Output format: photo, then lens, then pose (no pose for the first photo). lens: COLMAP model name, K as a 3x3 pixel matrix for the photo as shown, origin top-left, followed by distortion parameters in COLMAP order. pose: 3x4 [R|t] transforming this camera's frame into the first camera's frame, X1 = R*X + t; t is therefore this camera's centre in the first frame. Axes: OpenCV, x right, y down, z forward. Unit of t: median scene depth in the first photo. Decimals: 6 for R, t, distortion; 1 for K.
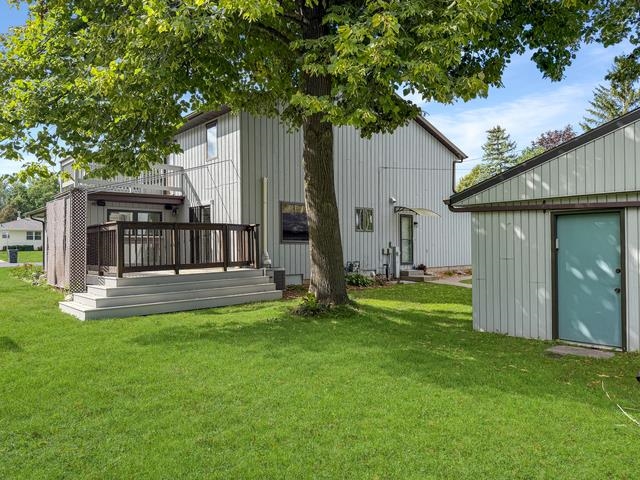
lens RADIAL K [[455.0, 0, 320.0], [0, 455.0, 240.0], [0, 0, 1]] dist [-0.003515, 0.000795]
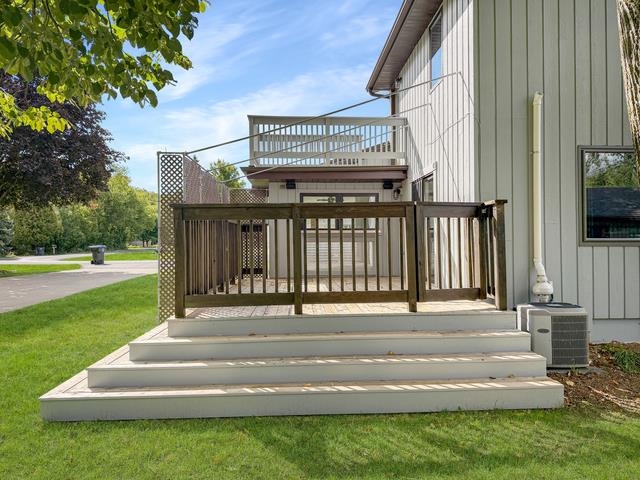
lens RADIAL K [[446.5, 0, 320.0], [0, 446.5, 240.0], [0, 0, 1]] dist [0.026223, 0.000415]
pose [[0.768975, 0.002627, -0.639273, -0.003637], [0.009505, 0.999834, 0.015542, -0.006063], [0.639208, -0.018028, 0.768823, 0.519080]]
